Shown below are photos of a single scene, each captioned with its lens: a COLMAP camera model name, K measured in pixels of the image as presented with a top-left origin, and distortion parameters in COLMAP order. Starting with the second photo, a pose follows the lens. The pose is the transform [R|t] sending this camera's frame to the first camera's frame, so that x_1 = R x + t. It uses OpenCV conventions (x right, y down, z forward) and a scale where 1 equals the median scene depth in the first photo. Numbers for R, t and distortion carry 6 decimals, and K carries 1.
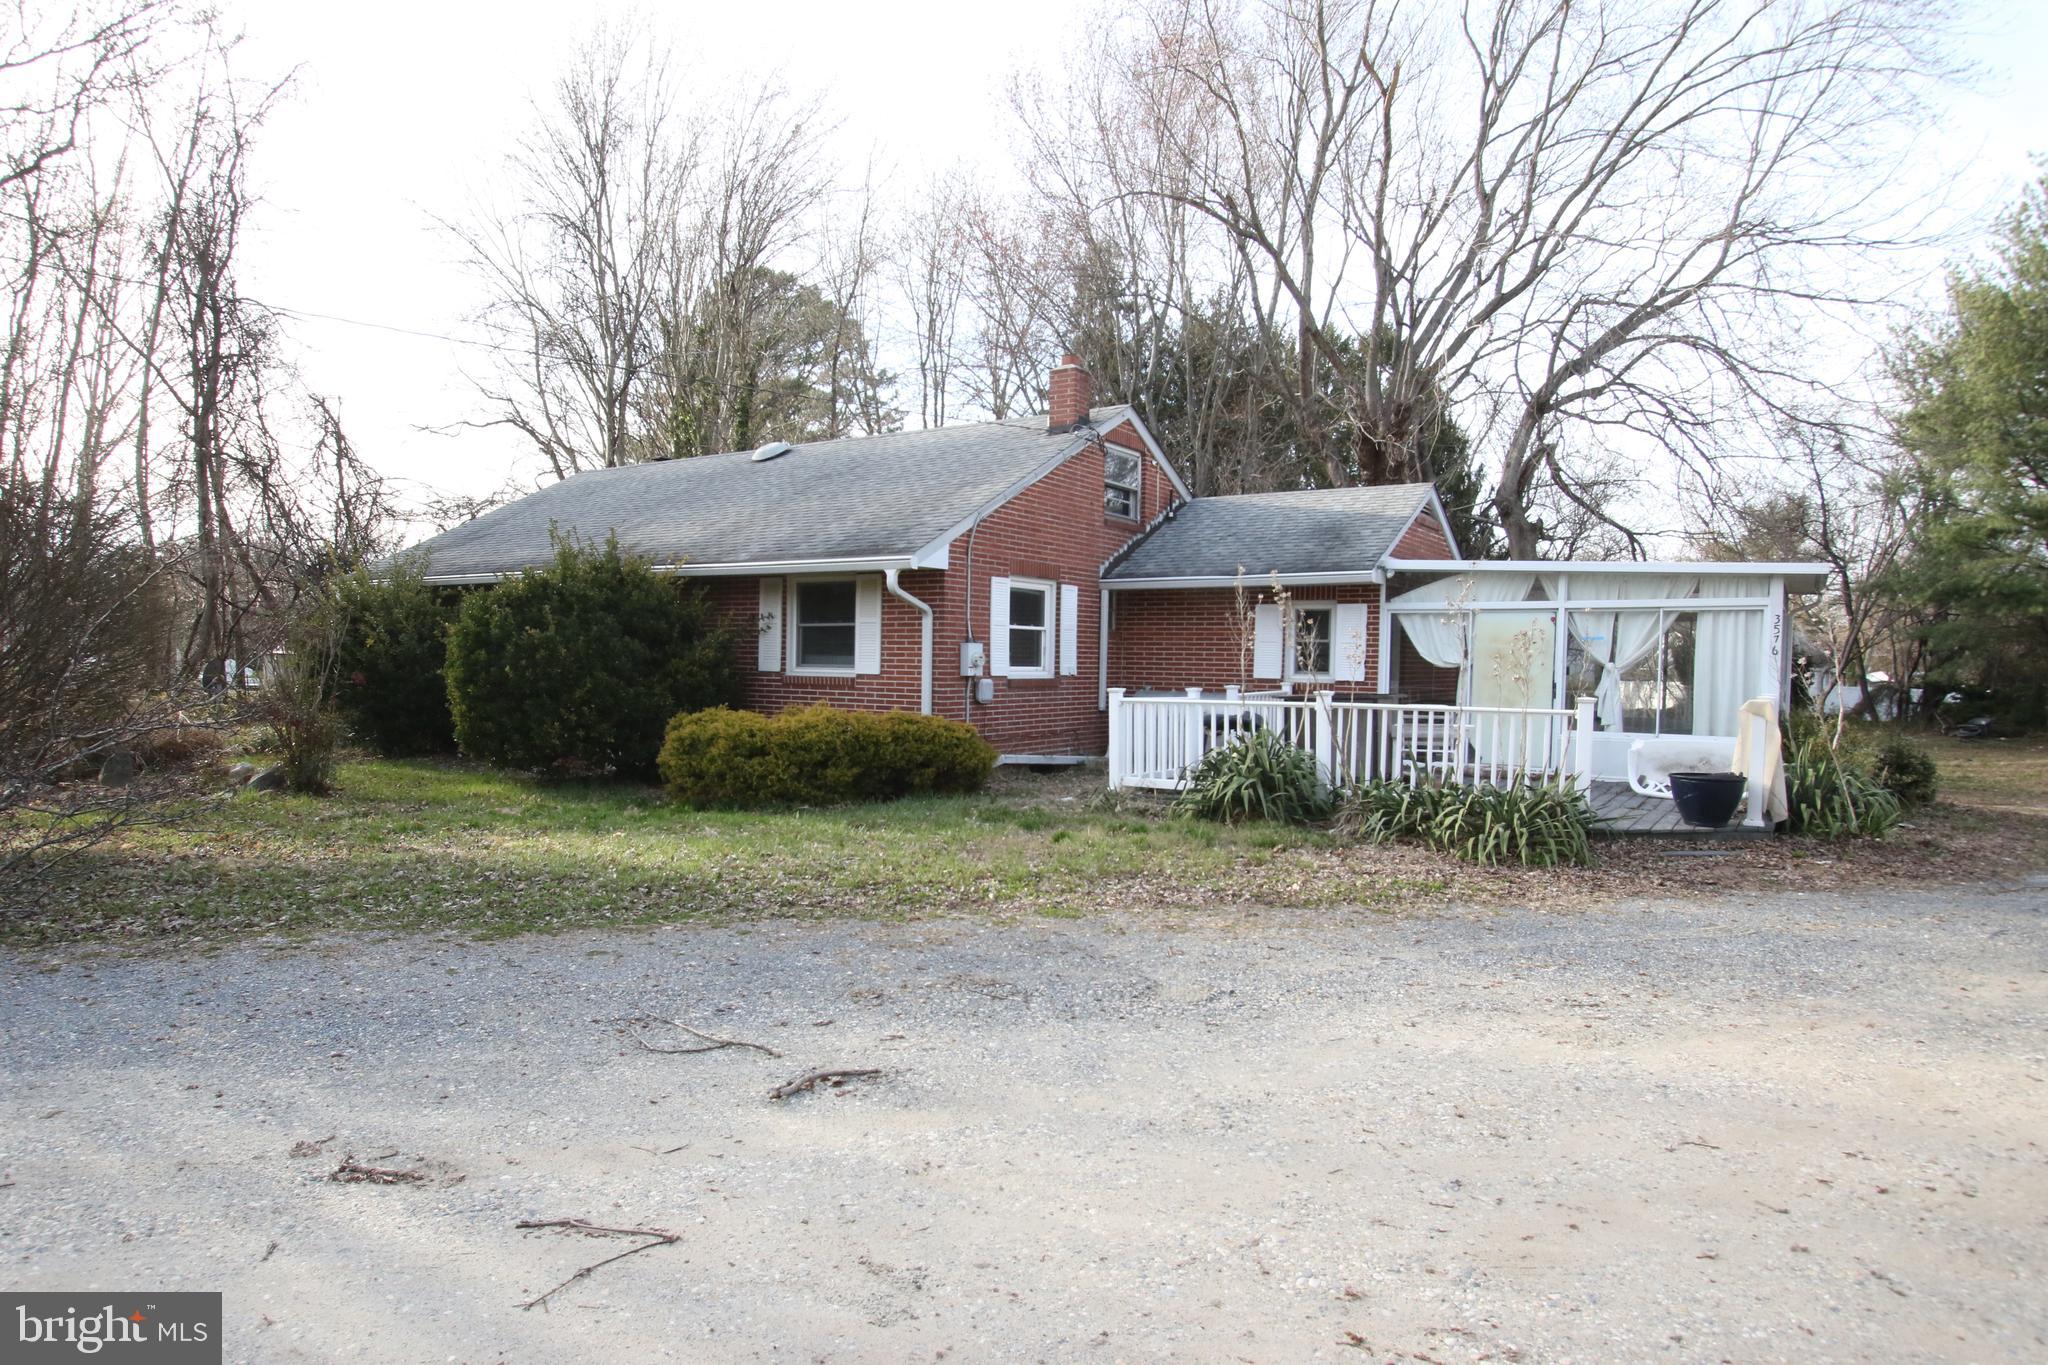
lens RADIAL K [[1223.4, 0, 990.1], [0, 1223.4, 688.6], [0, 0, 1]] dist [-0.012969, 0.009147]
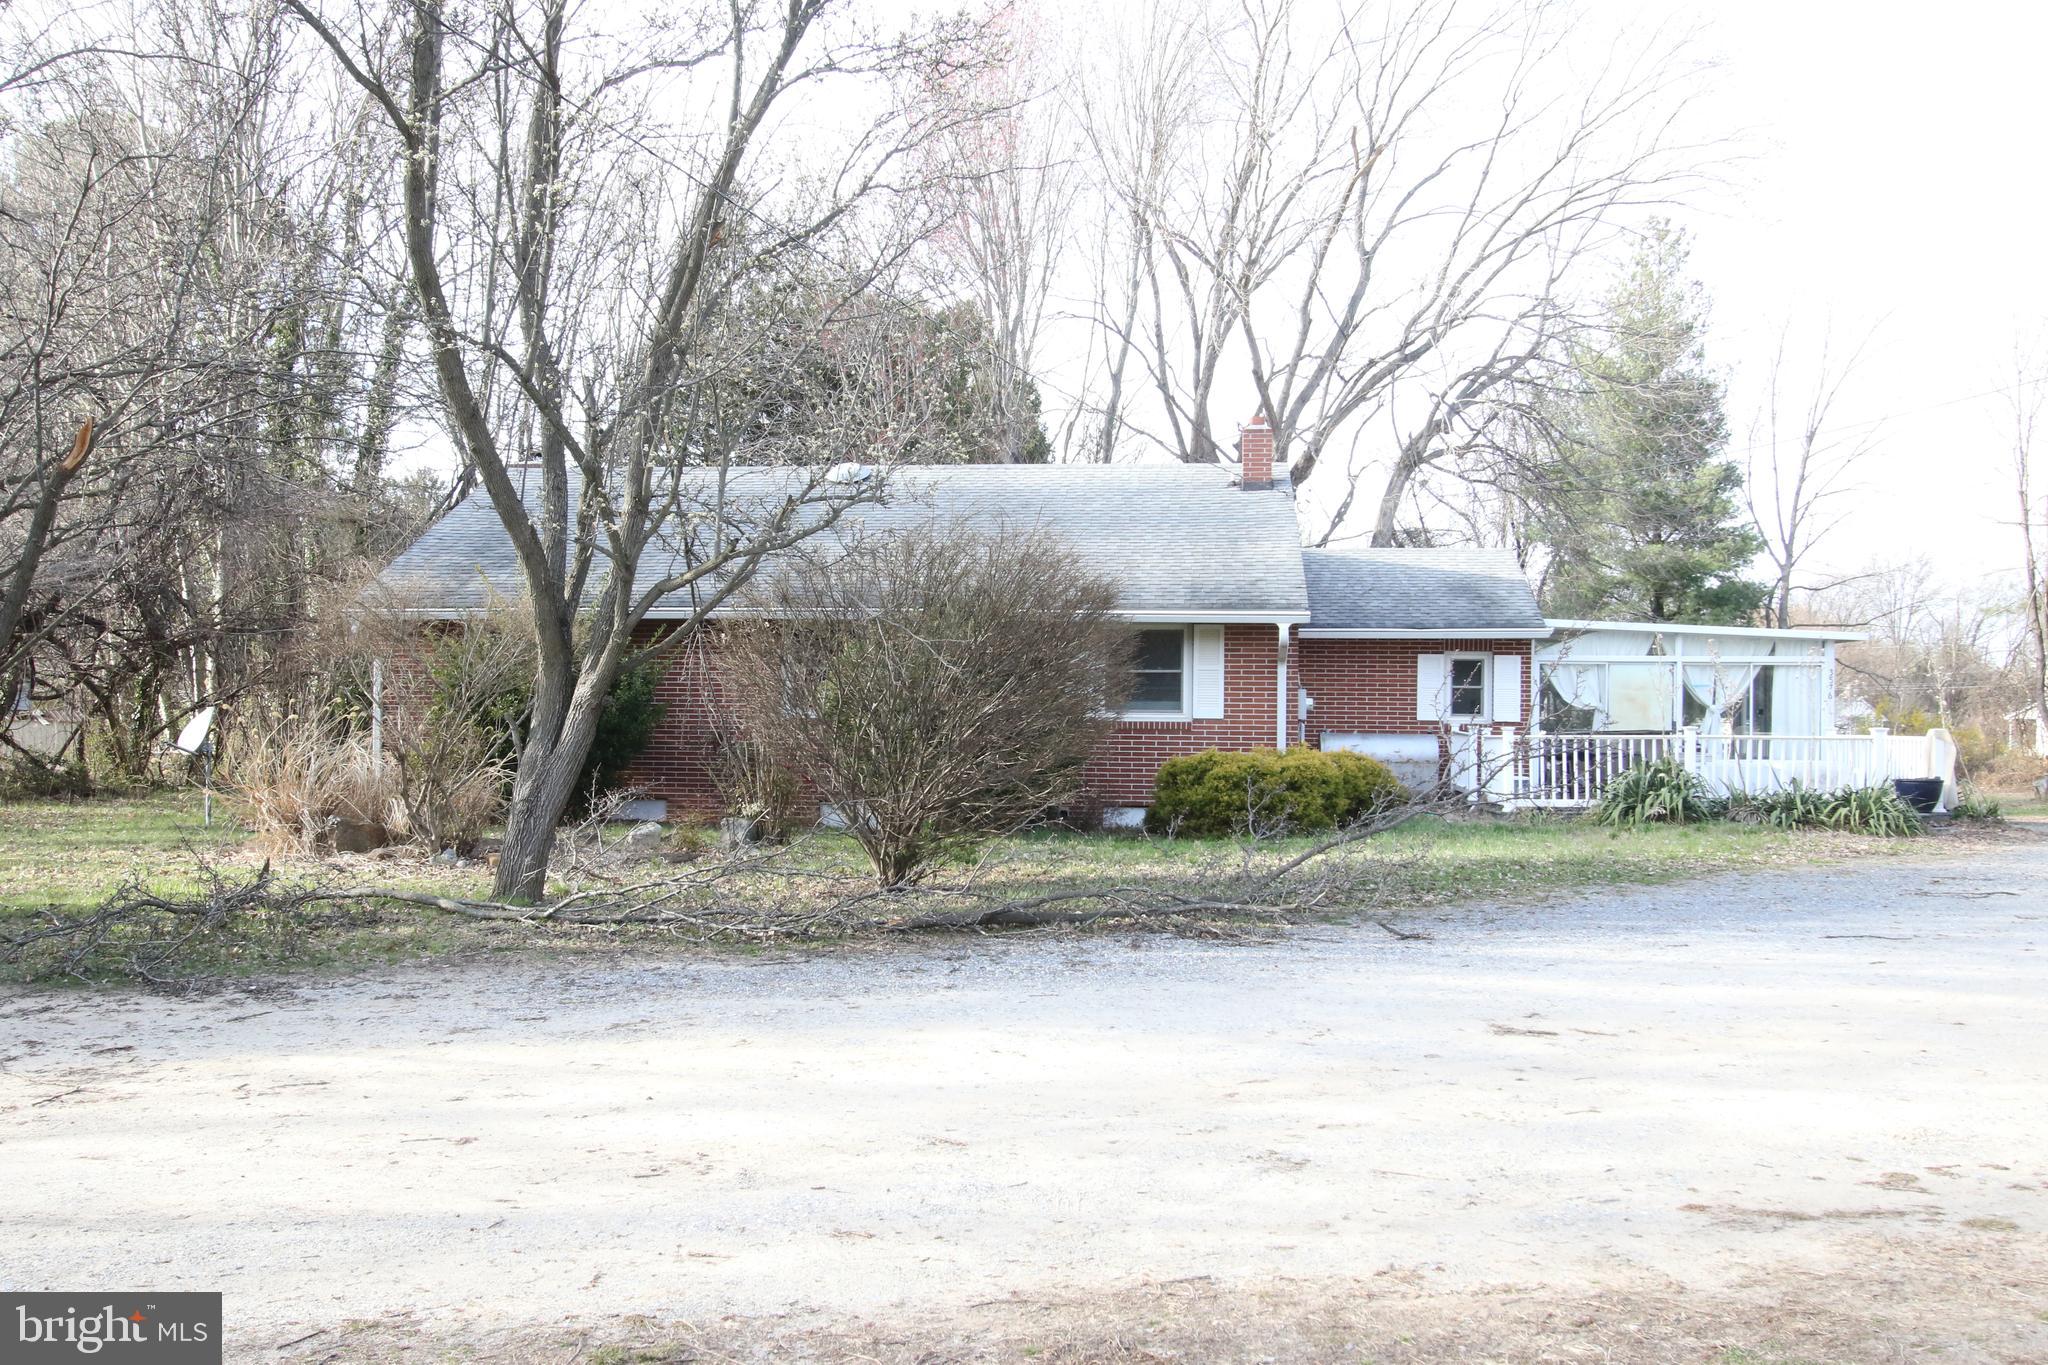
lens RADIAL K [[1713.9, 0, 1026.2], [0, 1713.9, 692.9], [0, 0, 1]] dist [0.009178, 0.001098]
pose [[0.882062, -0.000784, 0.471133, -0.954458], [0.013529, 0.999628, -0.023666, -0.000783], [-0.470940, 0.027249, 0.881745, -0.244235]]
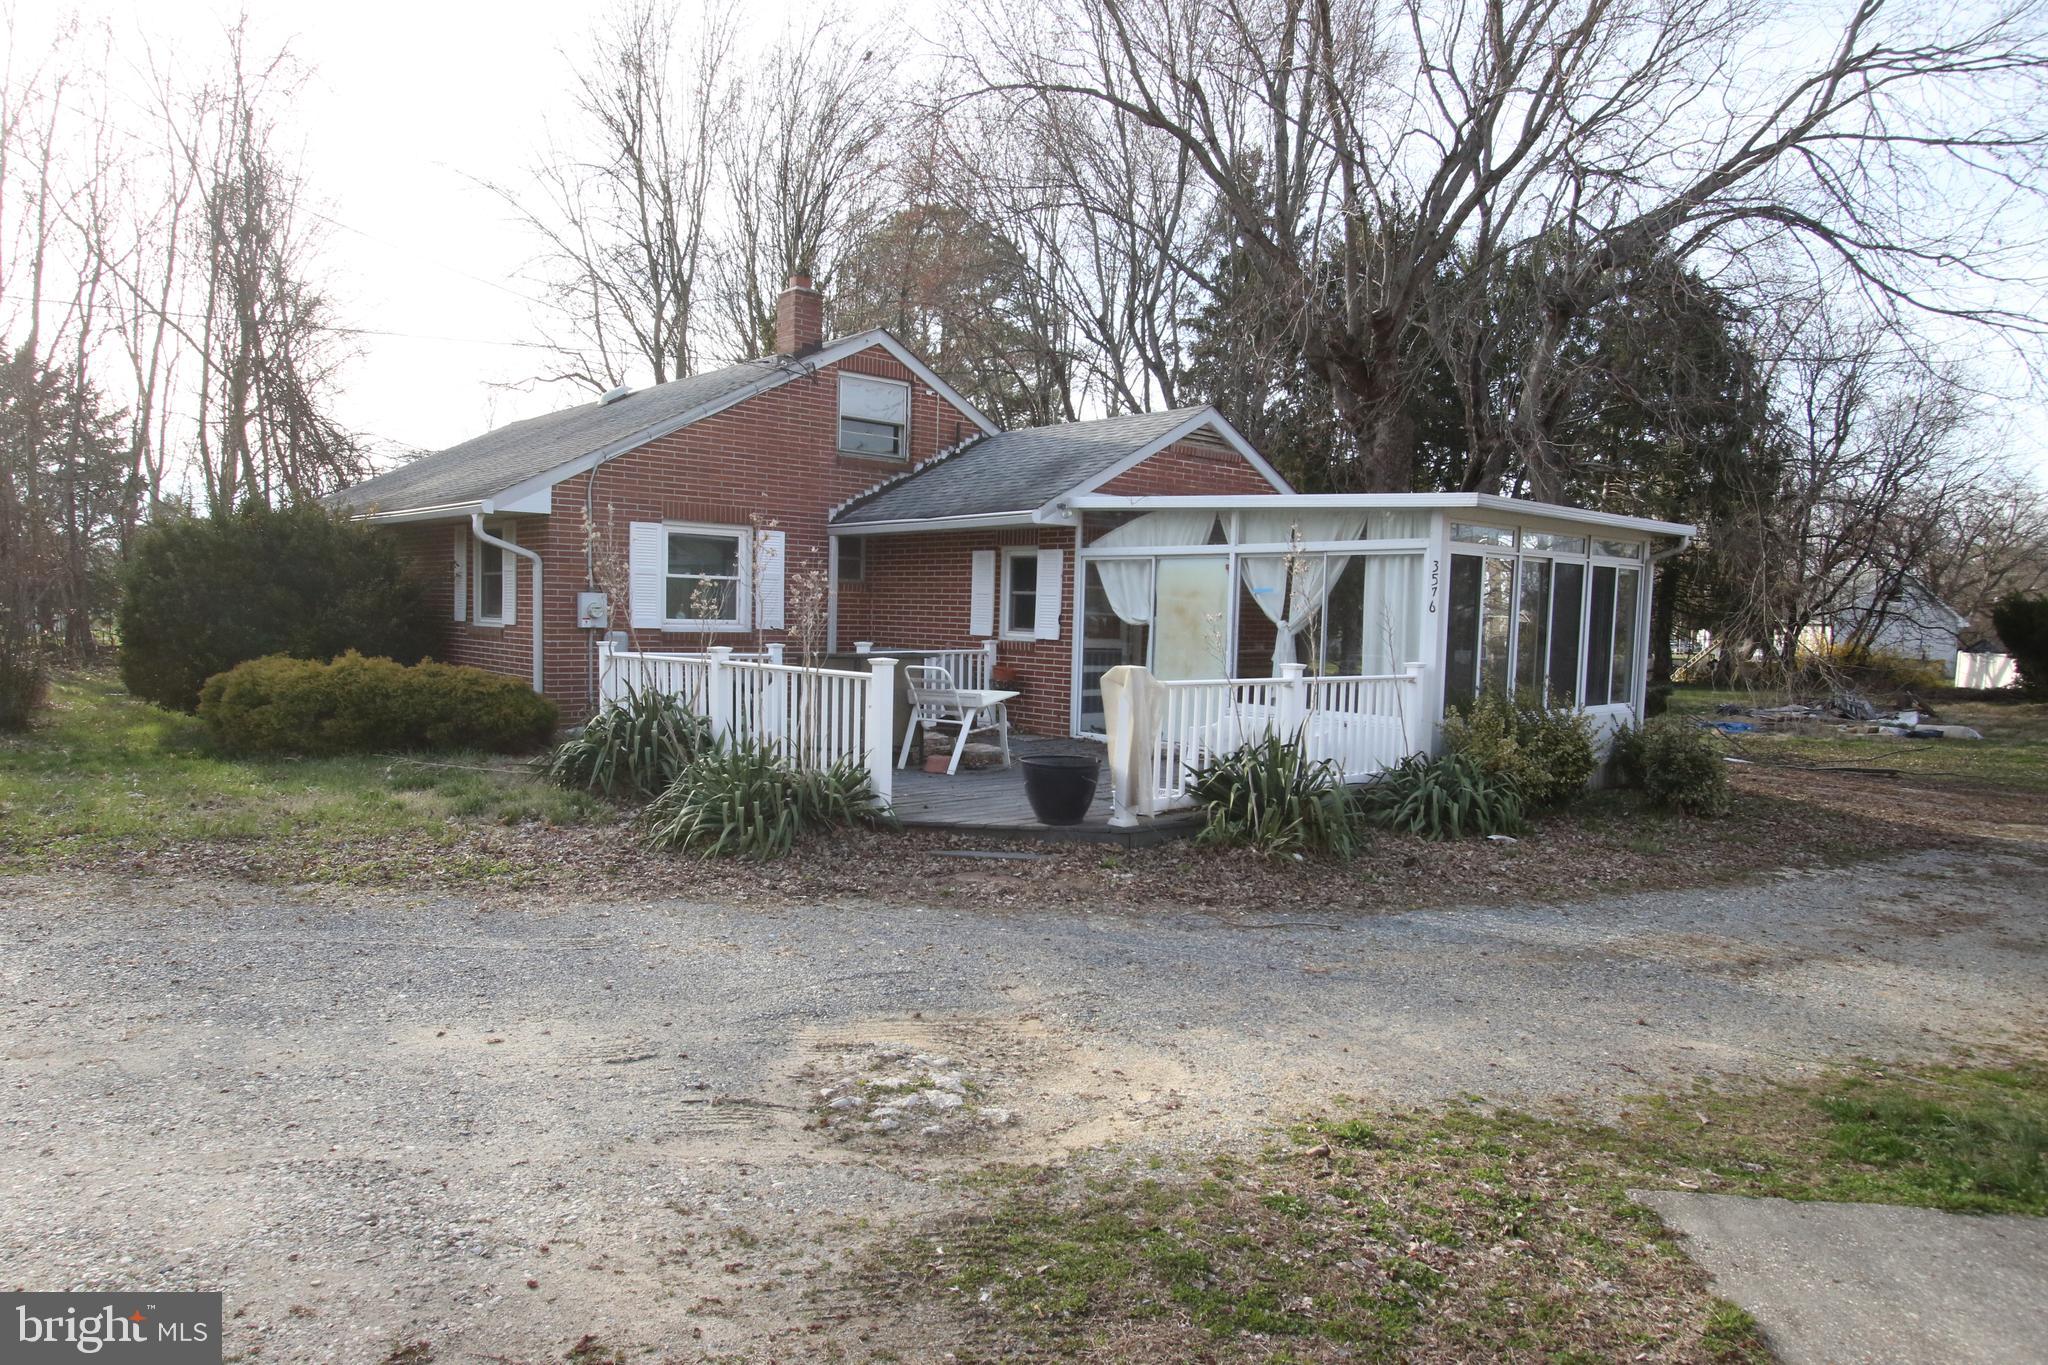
lens RADIAL K [[1244.2, 0, 996.1], [0, 1244.2, 709.6], [0, 0, 1]] dist [-0.009900, 0.007465]
pose [[0.968126, 0.028731, -0.248810, 0.520693], [-0.015251, 0.998318, 0.055939, -0.005961], [0.249998, -0.050361, 0.966936, 0.151865]]
